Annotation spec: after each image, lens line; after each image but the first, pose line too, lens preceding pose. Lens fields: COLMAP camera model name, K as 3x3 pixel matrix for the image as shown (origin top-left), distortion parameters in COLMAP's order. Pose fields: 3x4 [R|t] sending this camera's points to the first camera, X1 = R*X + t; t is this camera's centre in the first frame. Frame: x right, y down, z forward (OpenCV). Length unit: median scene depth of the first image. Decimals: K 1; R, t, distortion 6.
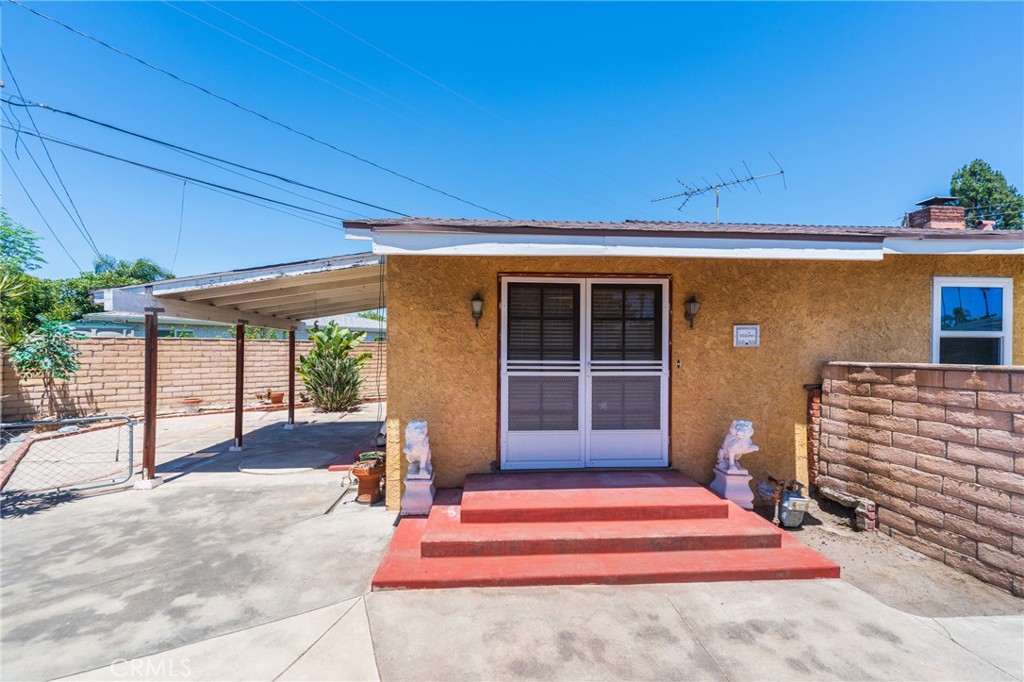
lens RADIAL K [[415.1, 0, 511.6], [0, 415.1, 348.7], [0, 0, 1]] dist [-0.001059, -0.000413]
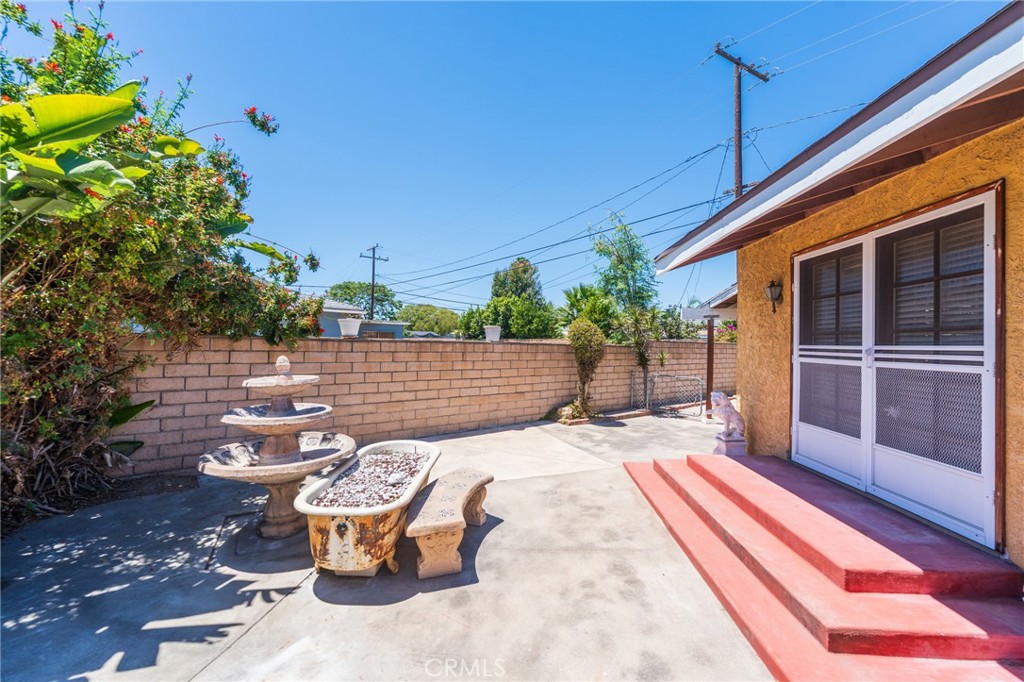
lens RADIAL K [[415.1, 0, 512.9], [0, 415.1, 340.6], [0, 0, 1]] dist [-0.001059, -0.000413]
pose [[-0.121875, -0.013269, -0.992457, 0.982663], [-0.009656, 0.999879, -0.012182, 0.034730], [0.992498, 0.008098, -0.121988, 0.469938]]
